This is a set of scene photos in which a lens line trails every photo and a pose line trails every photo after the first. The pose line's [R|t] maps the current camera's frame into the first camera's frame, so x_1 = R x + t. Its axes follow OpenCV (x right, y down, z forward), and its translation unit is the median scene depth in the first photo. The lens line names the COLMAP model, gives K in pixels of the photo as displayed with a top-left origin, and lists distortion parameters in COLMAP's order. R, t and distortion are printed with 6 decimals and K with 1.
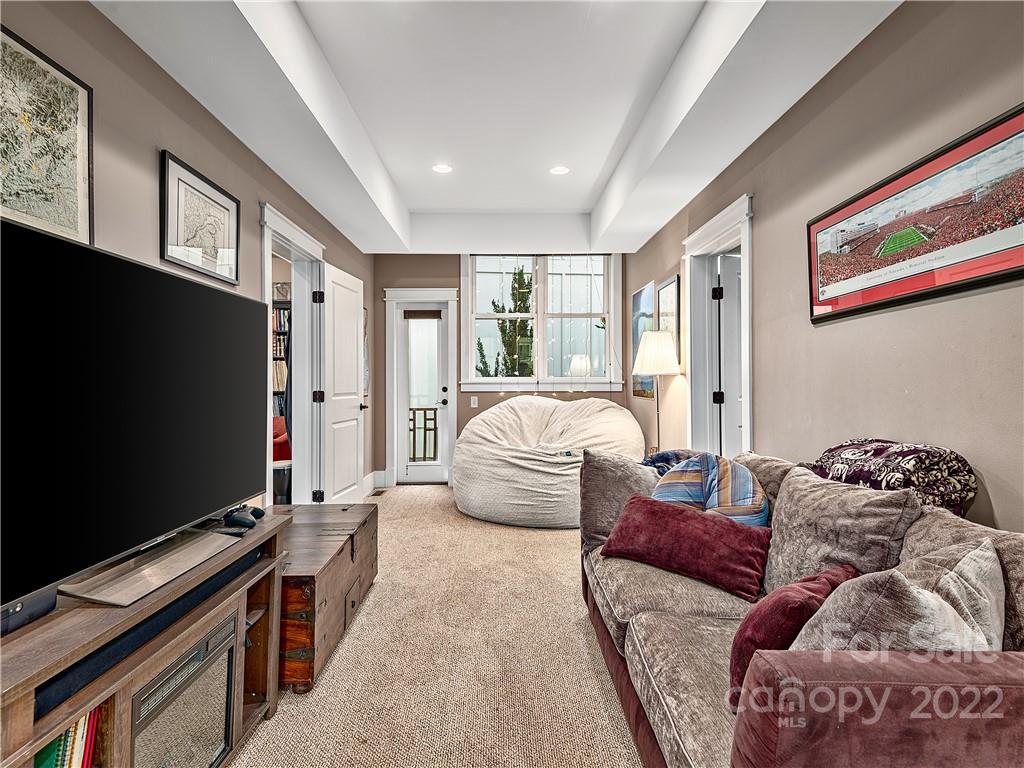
lens RADIAL K [[542.7, 0, 511.3], [0, 542.7, 377.6], [0, 0, 1]] dist [0.004541, -0.006197]
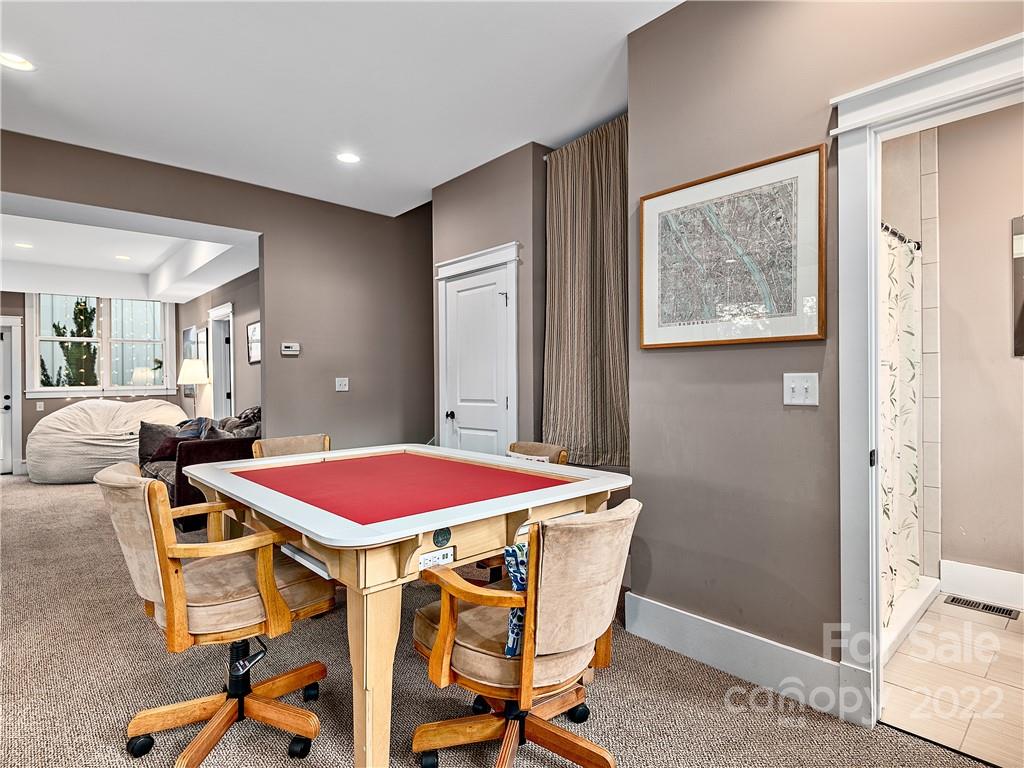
lens RADIAL K [[542.7, 0, 537.2], [0, 542.7, 375.2], [0, 0, 1]] dist [0.004541, -0.006197]
pose [[0.732126, -0.005518, 0.681146, -0.081133], [0.013189, 0.999895, -0.006075, -0.005567], [-0.681041, 0.013431, 0.732122, -0.741909]]
